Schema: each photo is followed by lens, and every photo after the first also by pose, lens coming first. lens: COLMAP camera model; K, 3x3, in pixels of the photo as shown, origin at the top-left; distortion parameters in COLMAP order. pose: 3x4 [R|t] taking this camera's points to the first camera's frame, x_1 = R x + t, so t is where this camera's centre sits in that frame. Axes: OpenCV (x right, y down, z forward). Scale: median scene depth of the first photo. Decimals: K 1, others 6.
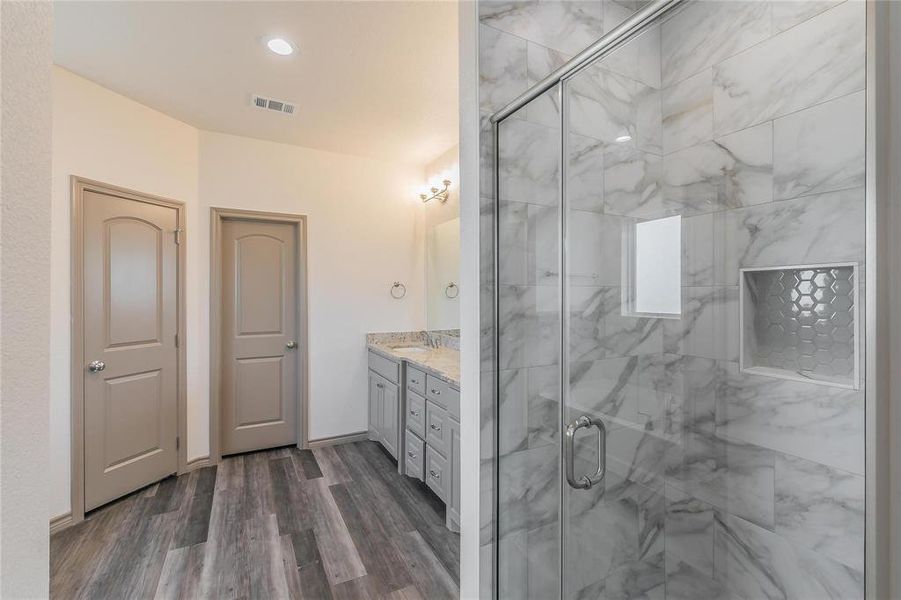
lens RADIAL K [[379.8, 0, 450.5], [0, 379.8, 300.0], [0, 0, 1]] dist [0.000783, 0.000011]
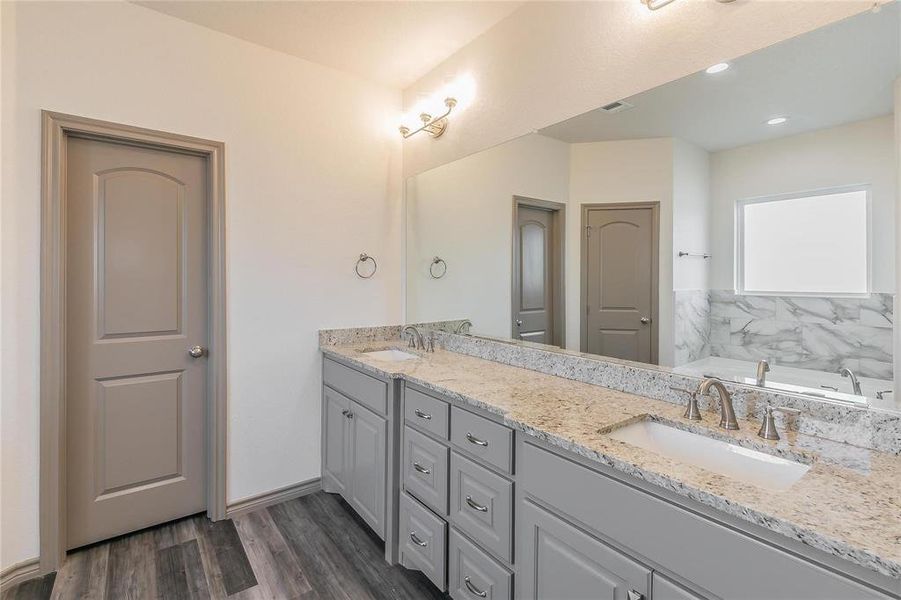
lens RADIAL K [[414.3, 0, 445.7], [0, 414.3, 284.3], [0, 0, 1]] dist [-0.001554, -0.000221]
pose [[0.989486, 0.000969, 0.144629, -0.123470], [-0.000856, 0.999999, -0.000841, 0.009111], [-0.144629, 0.000708, 0.989486, 0.290209]]
